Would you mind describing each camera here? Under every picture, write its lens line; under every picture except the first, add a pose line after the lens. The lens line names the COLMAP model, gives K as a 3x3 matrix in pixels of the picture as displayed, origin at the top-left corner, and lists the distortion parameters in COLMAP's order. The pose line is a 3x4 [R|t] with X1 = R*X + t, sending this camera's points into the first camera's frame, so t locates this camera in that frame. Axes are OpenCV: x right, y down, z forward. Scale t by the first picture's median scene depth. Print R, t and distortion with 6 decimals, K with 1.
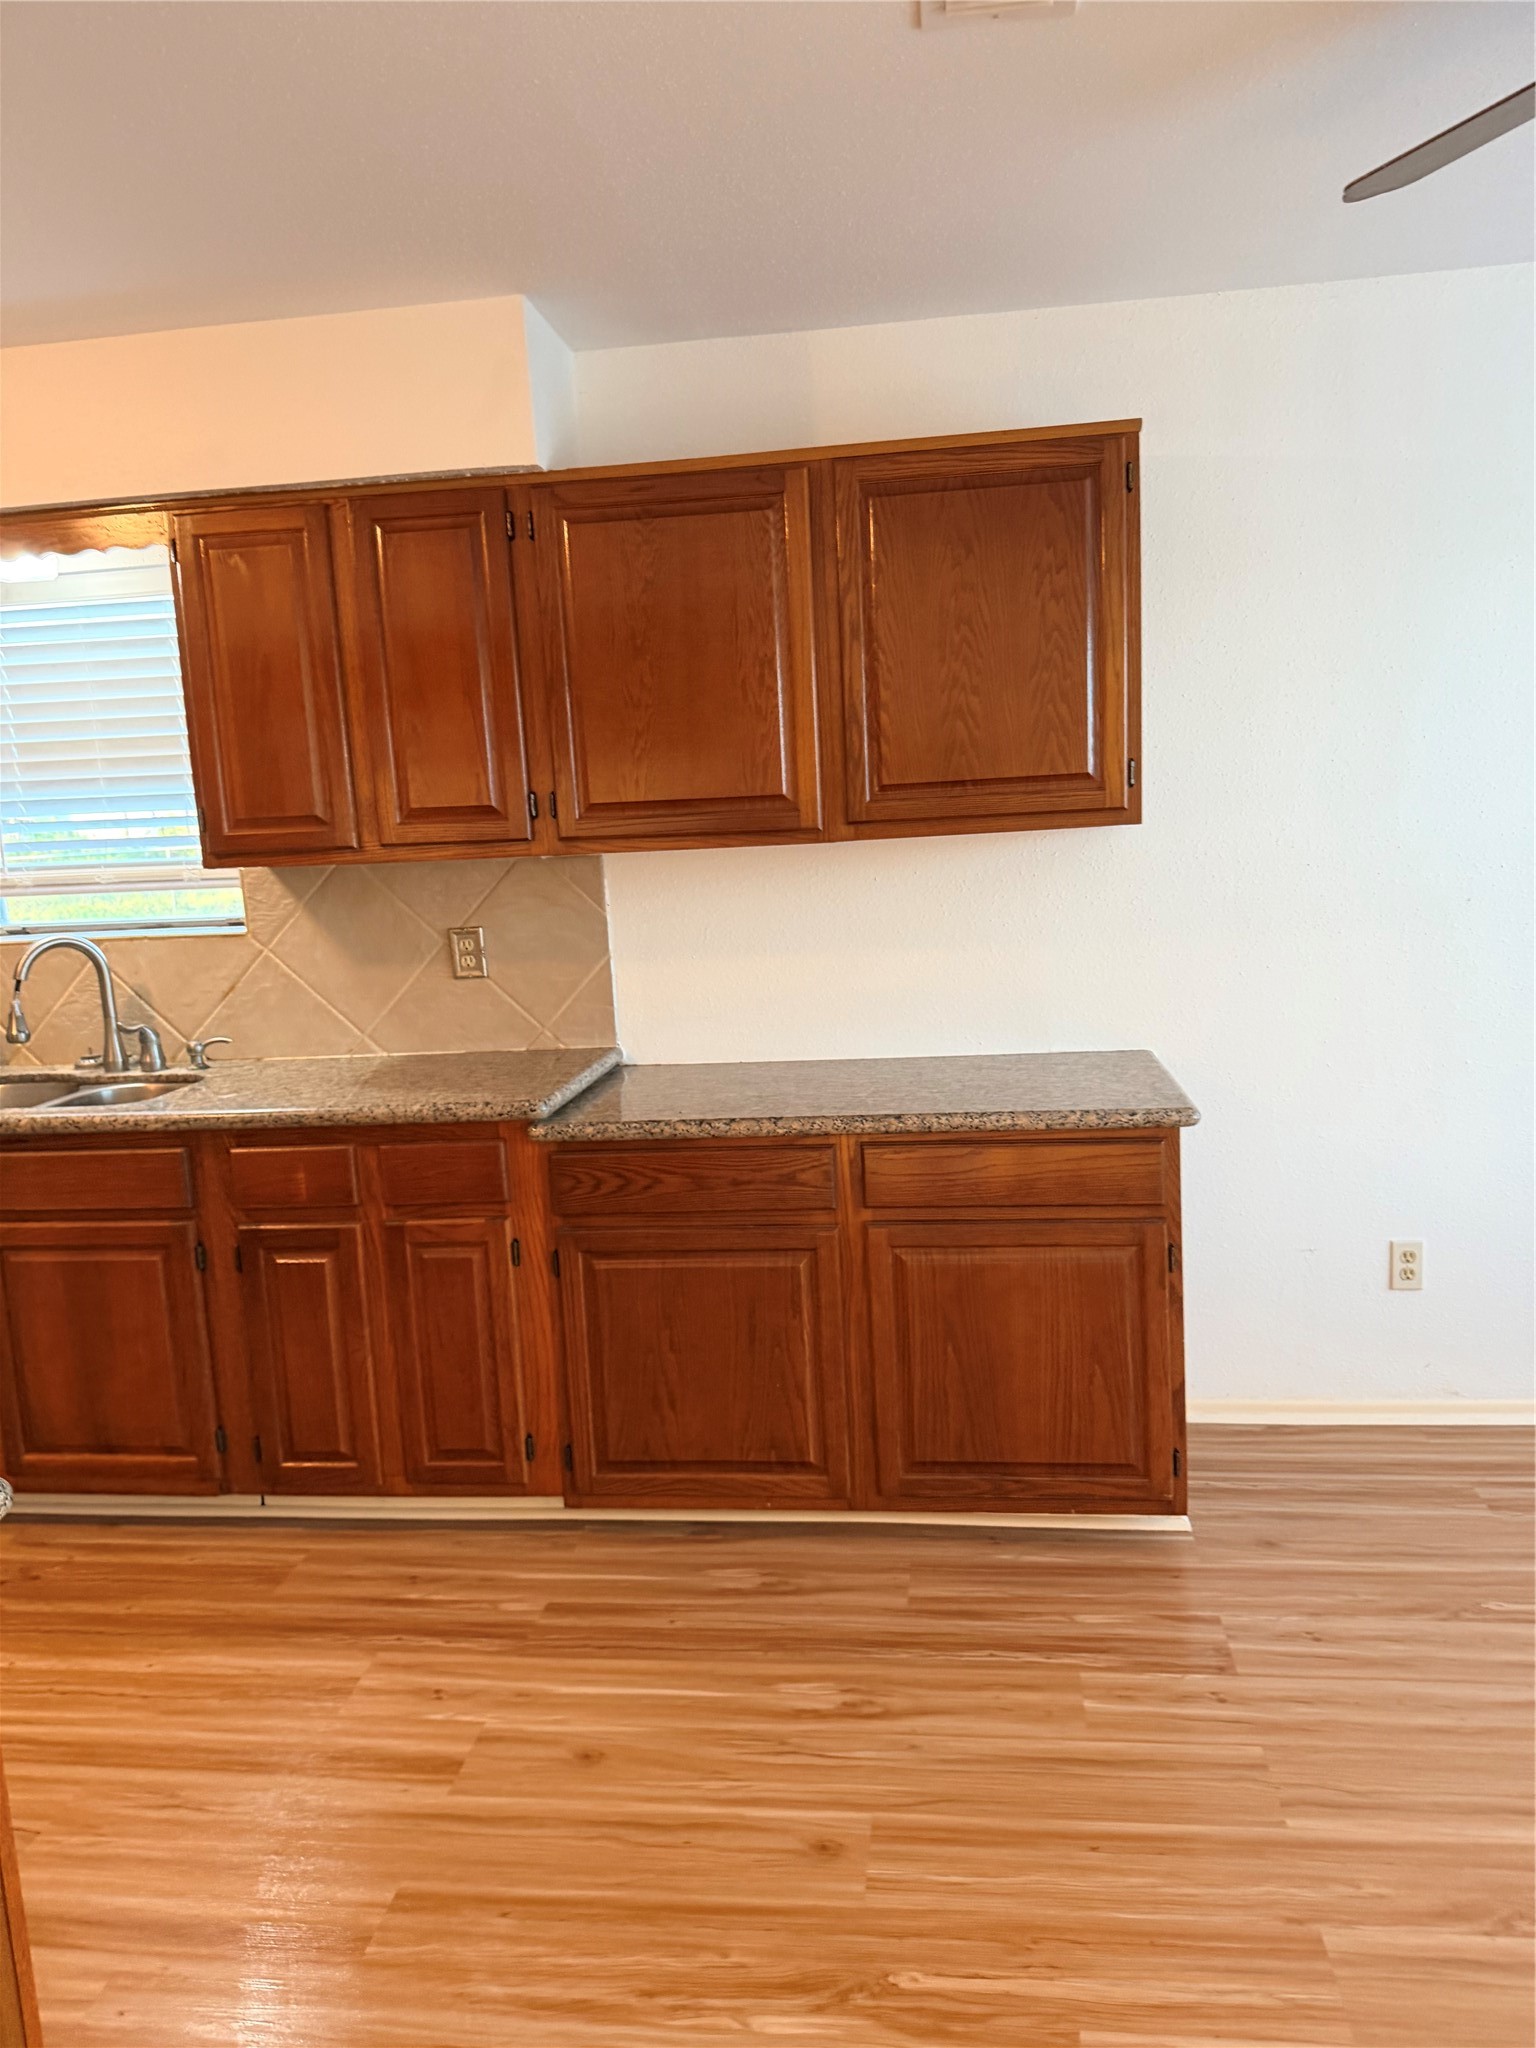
lens RADIAL K [[1435.4, 0, 764.0], [0, 1435.4, 1031.5], [0, 0, 1]] dist [-0.000611, -0.010780]
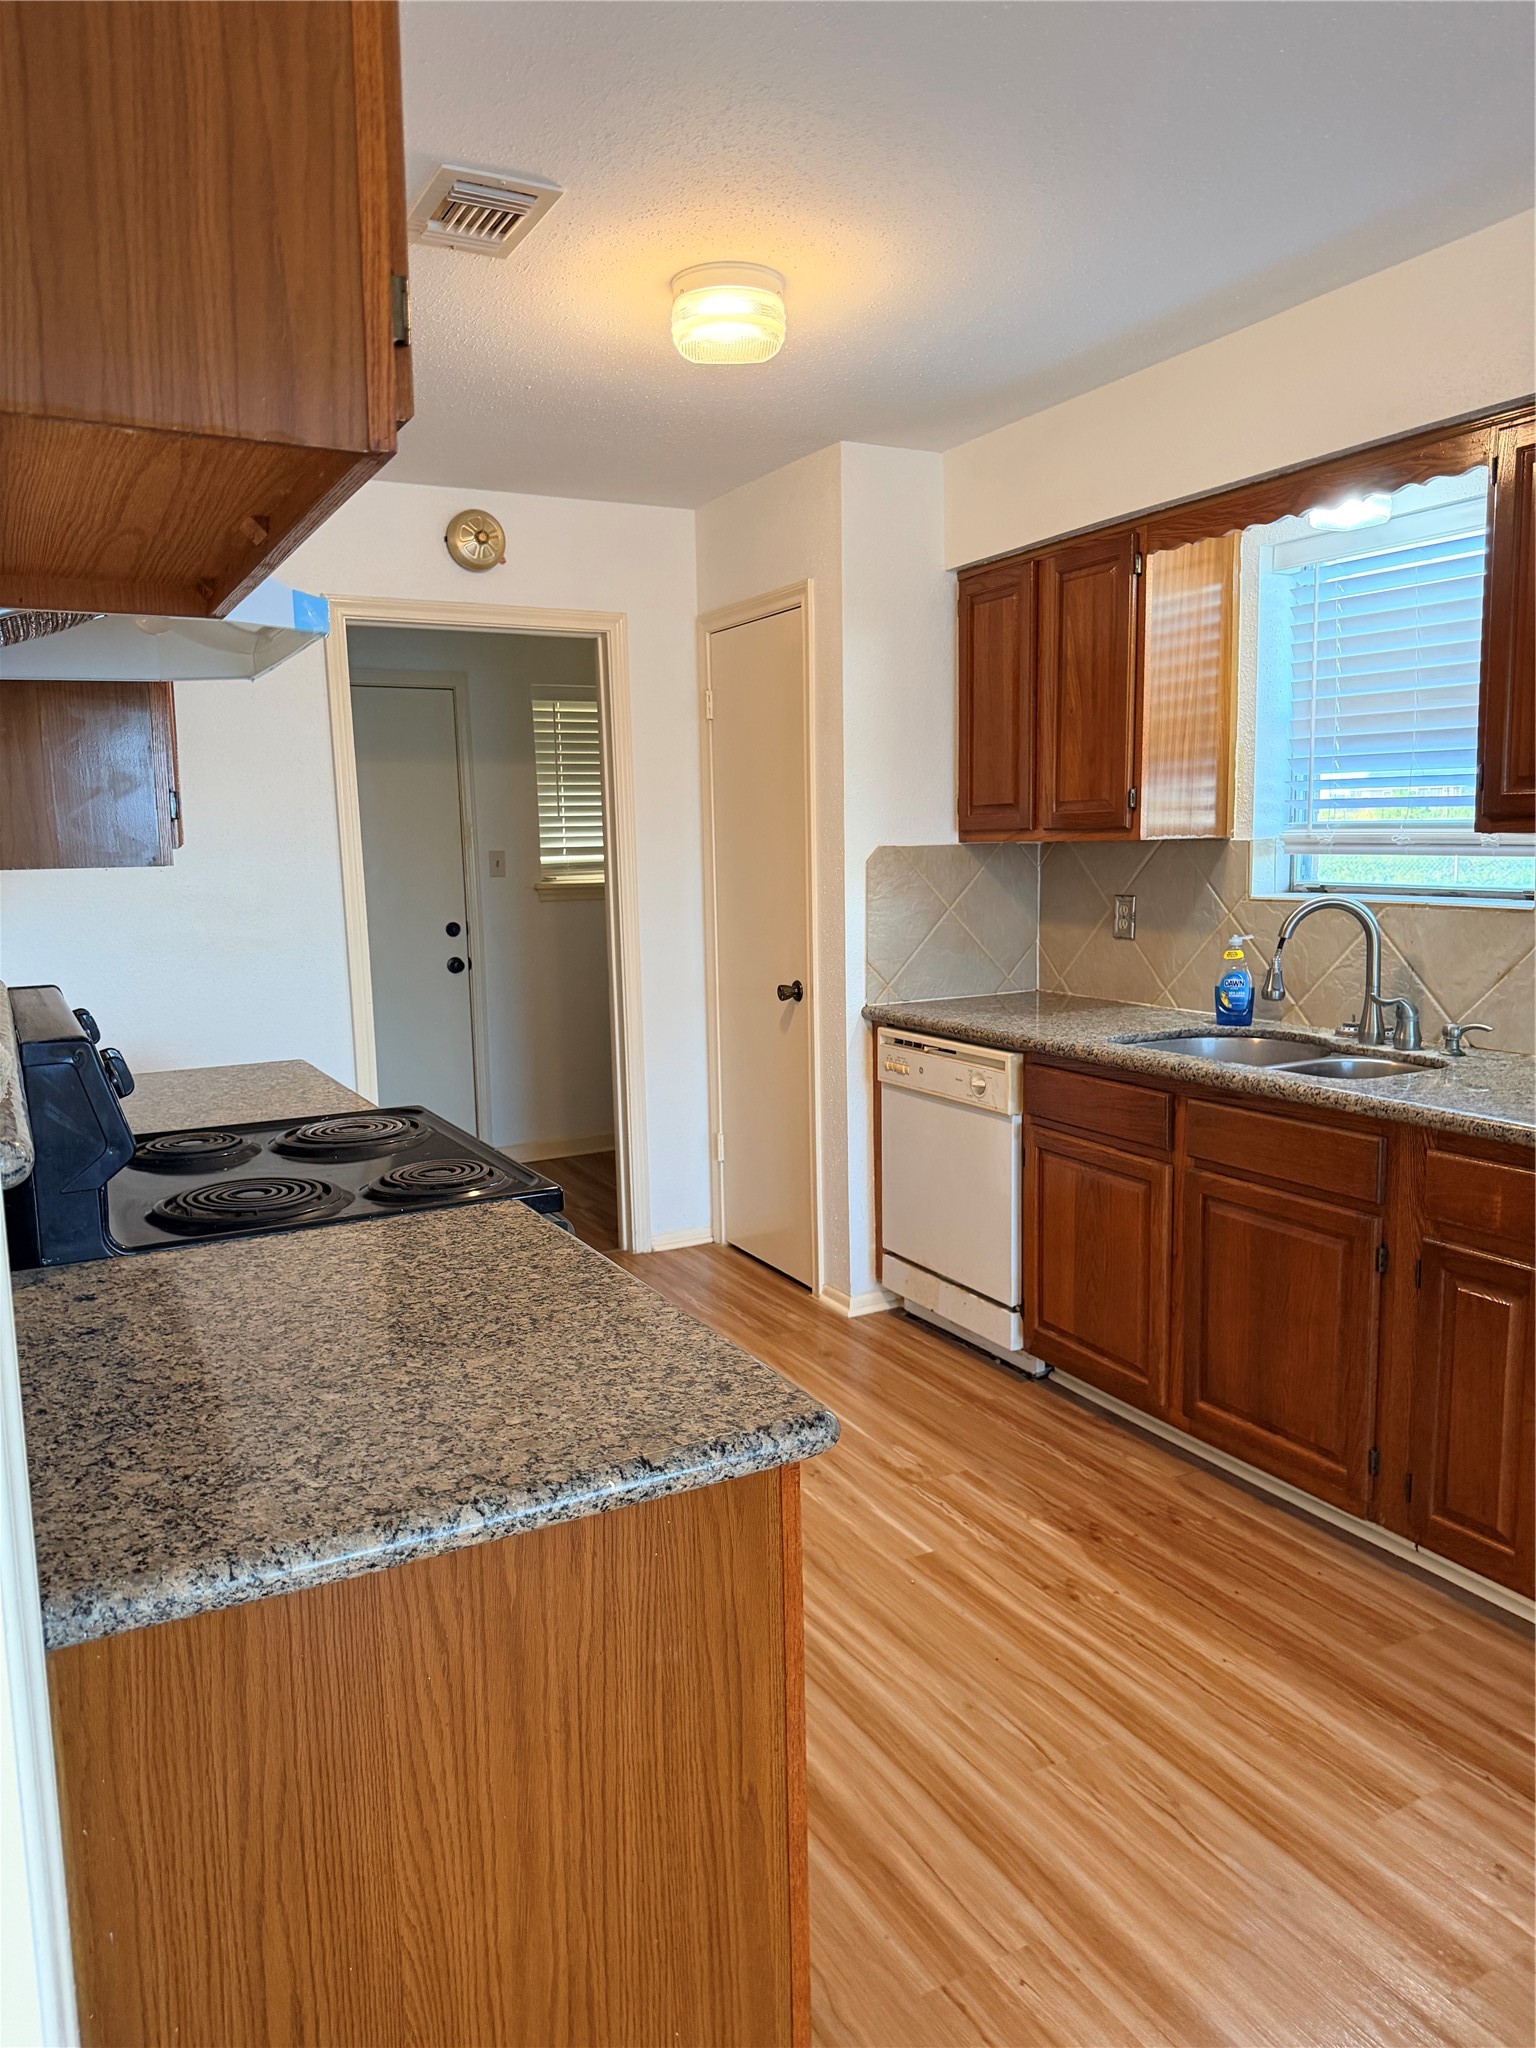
lens RADIAL K [[1438.7, 0, 768.9], [0, 1438.7, 1018.7], [0, 0, 1]] dist [0.021062, -0.043657]
pose [[0.583161, 0.142484, -0.799763, 0.088573], [-0.128459, 0.988285, 0.082403, -0.018711], [0.802135, 0.054682, 0.594633, 0.136463]]
